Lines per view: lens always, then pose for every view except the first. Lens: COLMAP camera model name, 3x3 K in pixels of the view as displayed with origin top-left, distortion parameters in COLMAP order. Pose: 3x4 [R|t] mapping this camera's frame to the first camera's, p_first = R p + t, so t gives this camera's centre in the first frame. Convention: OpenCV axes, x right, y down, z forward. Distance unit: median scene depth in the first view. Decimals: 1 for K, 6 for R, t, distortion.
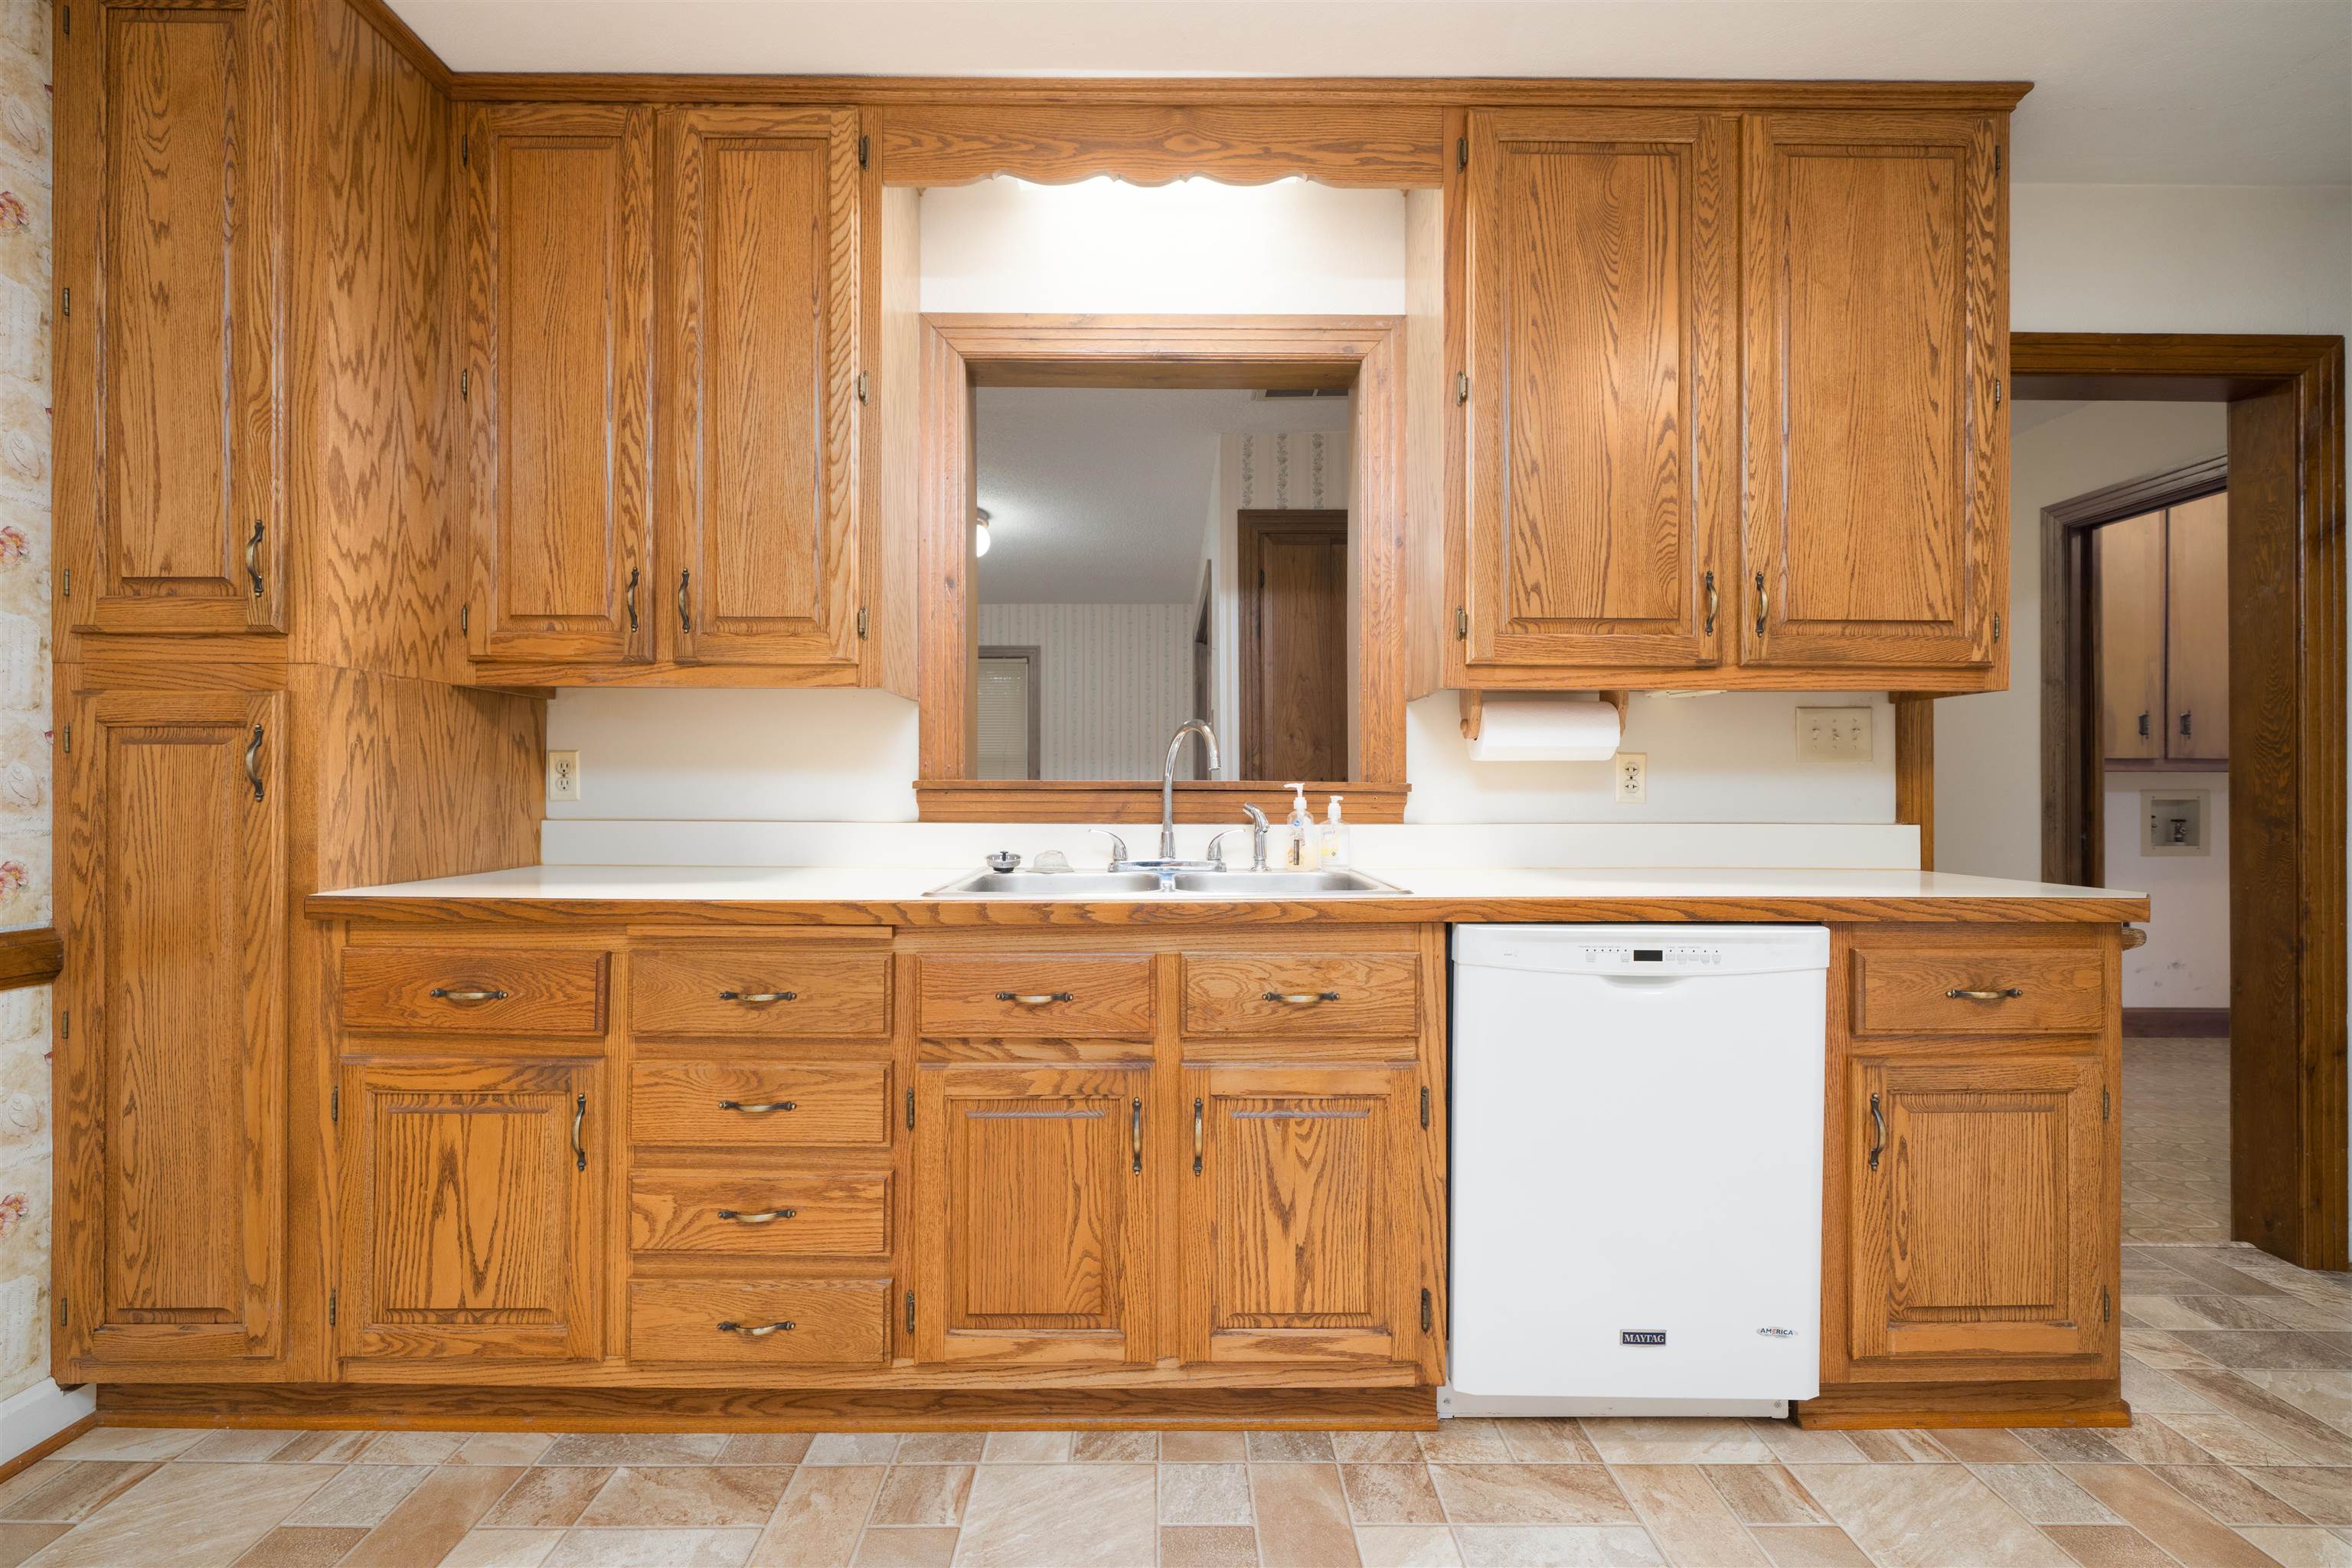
lens RADIAL K [[988.8, 0, 1176.0], [0, 988.8, 784.0], [0, 0, 1]] dist [-0.002867, 0.000084]
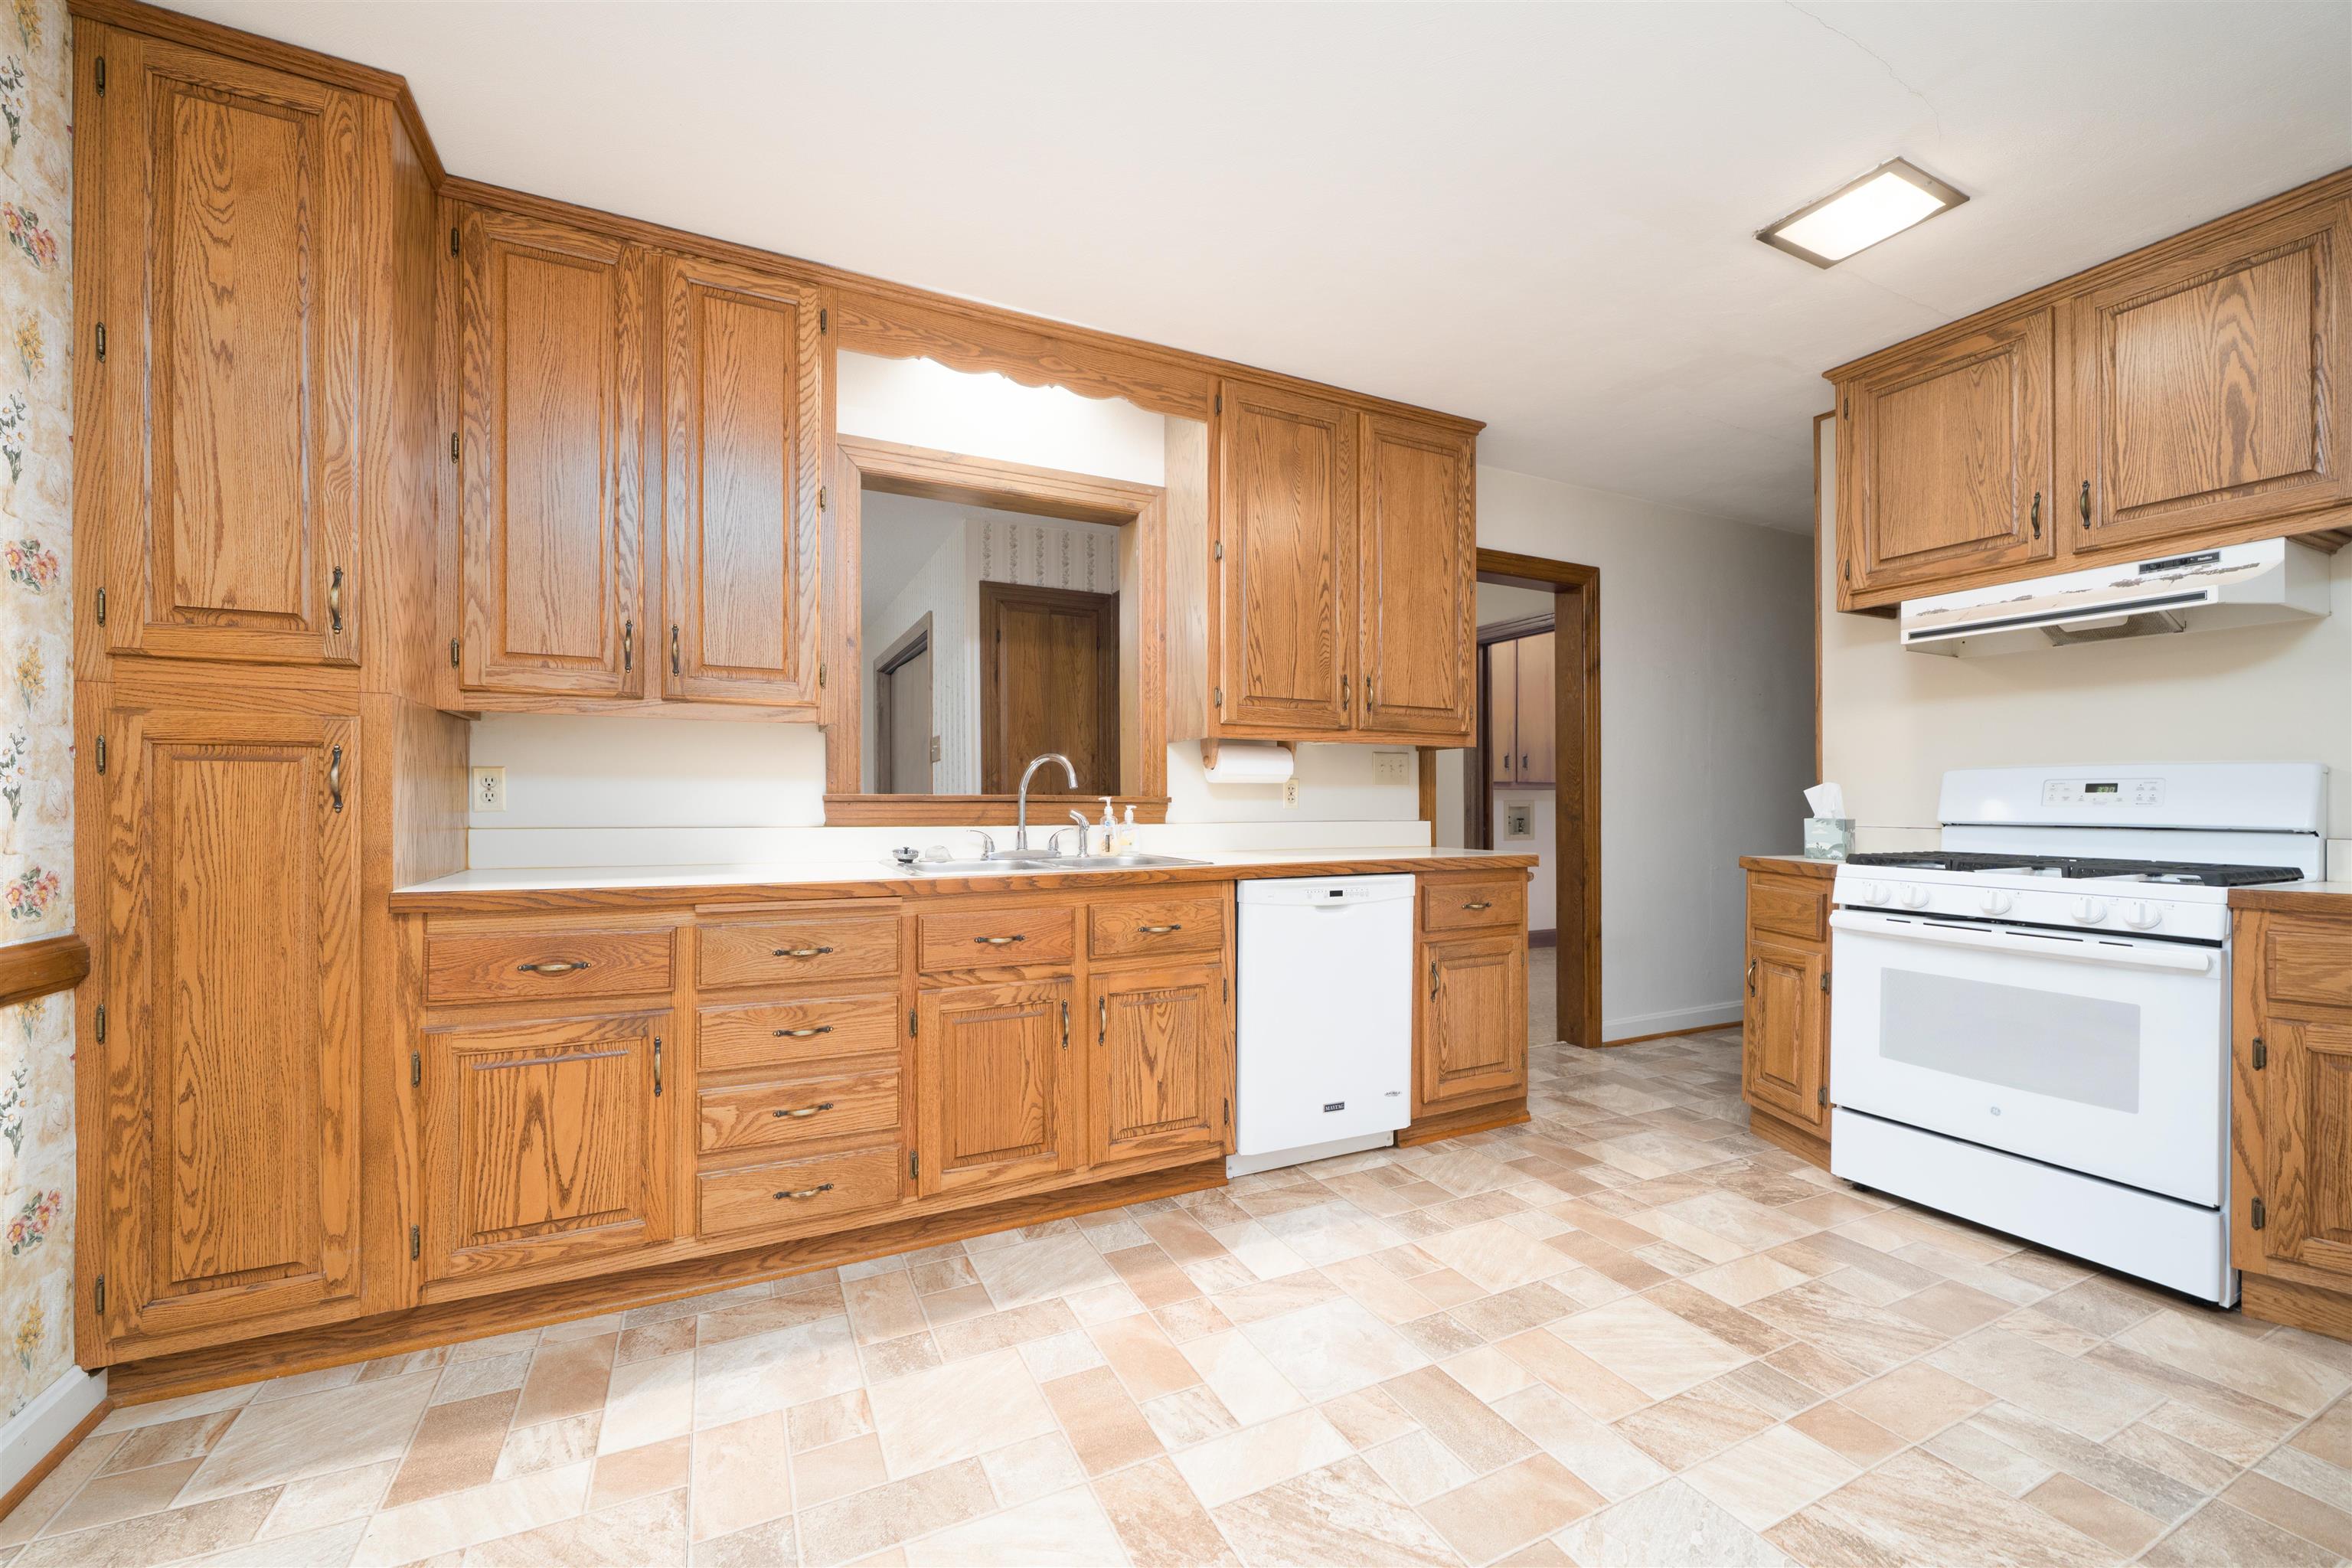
lens RADIAL K [[911.6, 0, 1165.7], [0, 911.6, 790.1], [0, 0, 1]] dist [-0.006220, -0.000190]
pose [[0.902845, 0.004462, 0.429943, -0.510807], [-0.002035, 0.999979, -0.006104, -0.003766], [-0.429961, 0.004636, 0.902835, -0.360494]]
